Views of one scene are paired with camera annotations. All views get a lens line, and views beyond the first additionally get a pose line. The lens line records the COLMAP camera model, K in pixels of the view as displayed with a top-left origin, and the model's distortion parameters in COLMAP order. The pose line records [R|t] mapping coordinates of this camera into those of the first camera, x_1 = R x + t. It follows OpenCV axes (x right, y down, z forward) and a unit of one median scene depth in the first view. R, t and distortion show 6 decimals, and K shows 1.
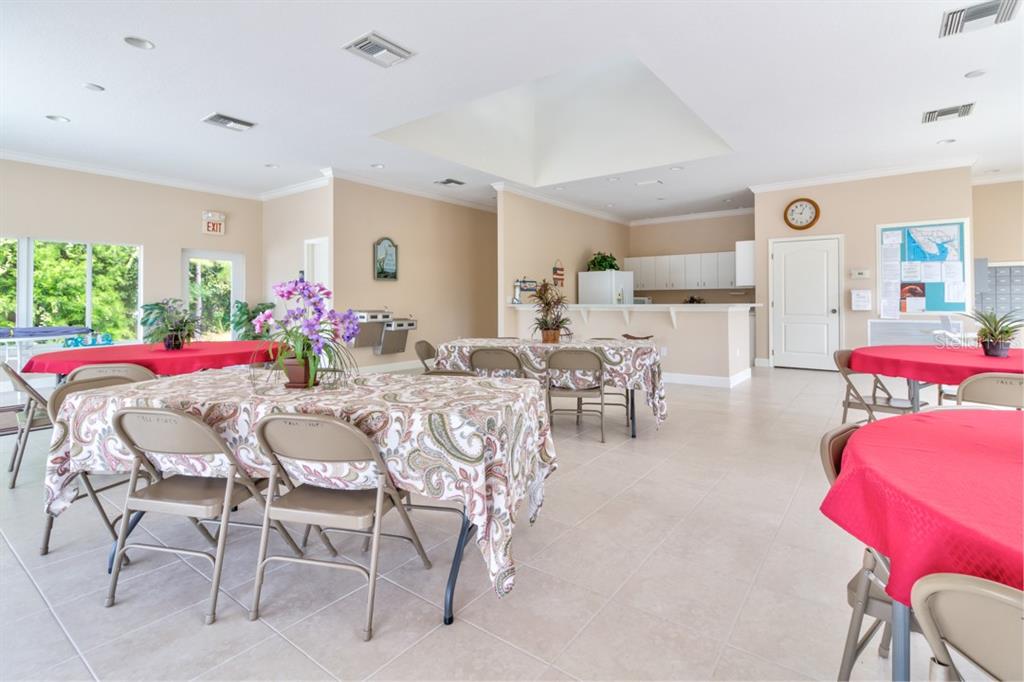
lens RADIAL K [[473.6, 0, 517.9], [0, 473.6, 301.0], [0, 0, 1]] dist [-0.002325, -0.000667]
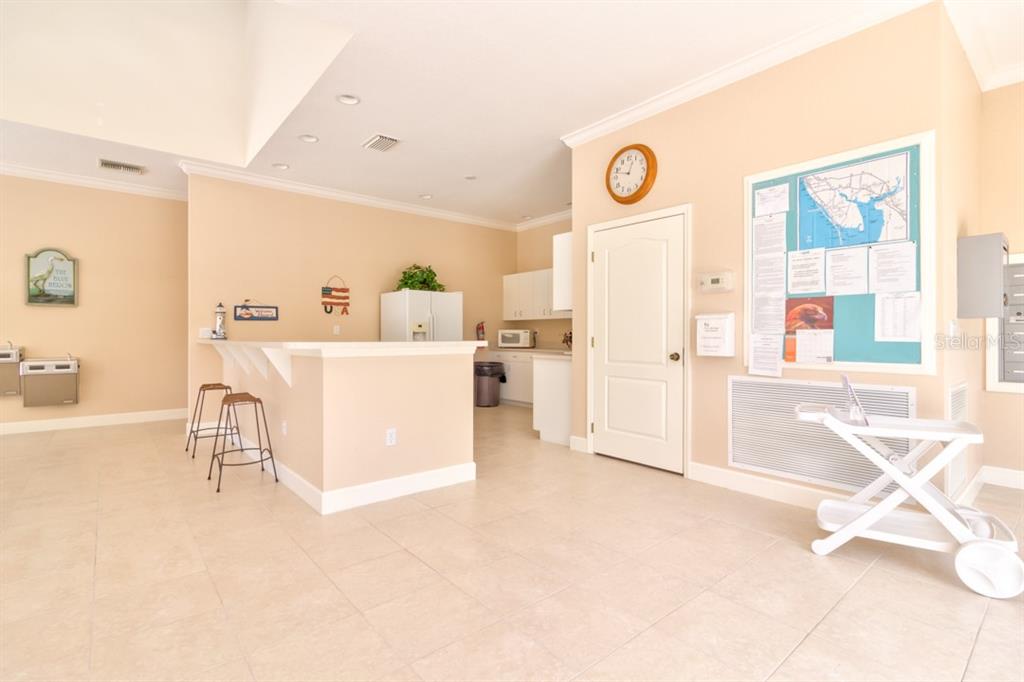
lens RADIAL K [[477.9, 0, 512.0], [0, 477.9, 341.0], [0, 0, 1]] dist [0.001017, -0.000267]
pose [[0.970673, 0.007424, -0.240289, 0.626934], [-0.004728, 0.999919, 0.011795, -0.000785], [0.240357, -0.010313, 0.970630, 0.459609]]
